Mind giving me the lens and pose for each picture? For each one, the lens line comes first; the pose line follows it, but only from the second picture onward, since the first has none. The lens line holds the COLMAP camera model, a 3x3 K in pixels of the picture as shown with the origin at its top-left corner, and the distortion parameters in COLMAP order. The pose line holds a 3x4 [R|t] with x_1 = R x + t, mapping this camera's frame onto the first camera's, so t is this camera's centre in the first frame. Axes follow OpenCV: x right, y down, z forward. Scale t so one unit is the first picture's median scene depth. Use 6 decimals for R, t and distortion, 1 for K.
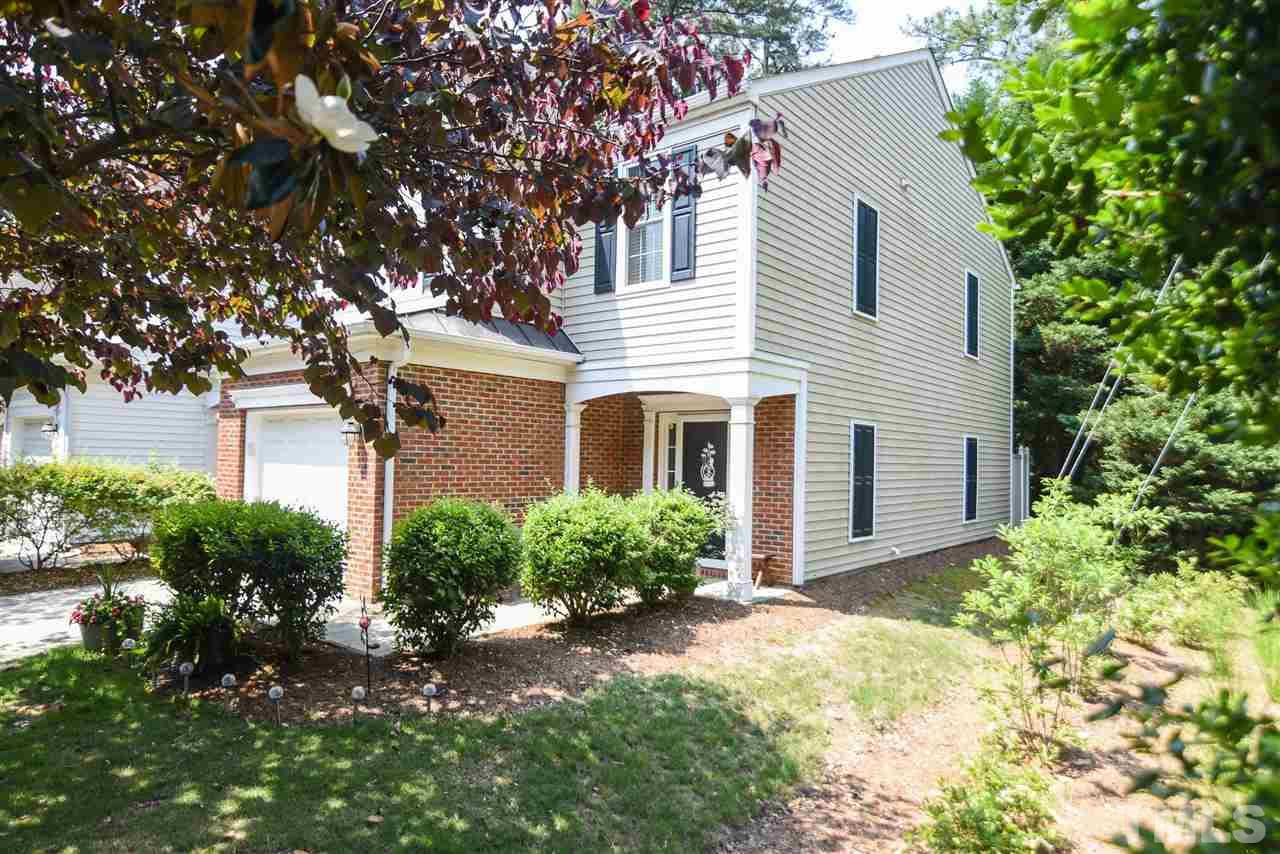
lens RADIAL K [[780.2, 0, 640.3], [0, 780.2, 434.2], [0, 0, 1]] dist [-0.008312, -0.000092]
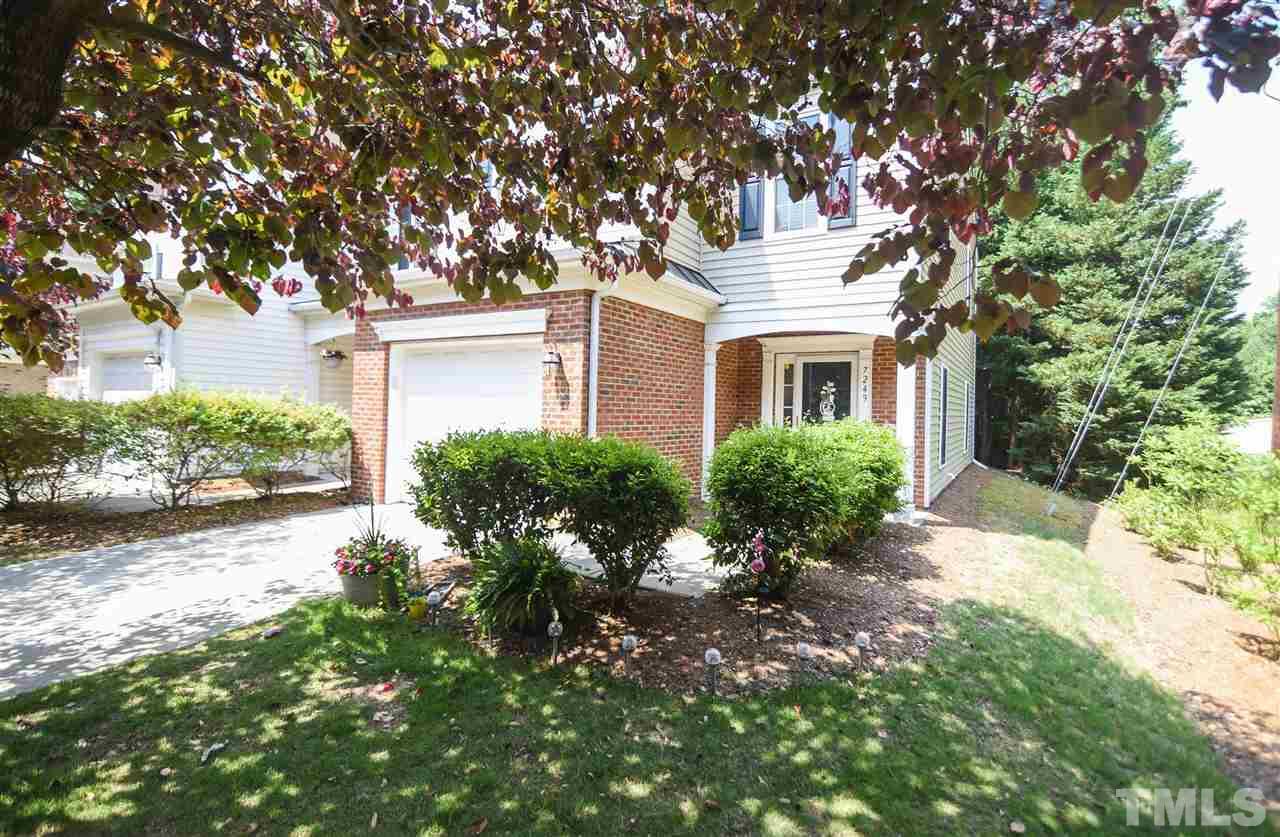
lens RADIAL K [[622.7, 0, 669.5], [0, 622.7, 400.7], [0, 0, 1]] dist [-0.021855, 0.000202]
pose [[0.987510, 0.005810, 0.157447, -0.307375], [-0.009415, 0.999710, 0.022157, 0.023743], [-0.157273, -0.023362, 0.987279, 0.181985]]
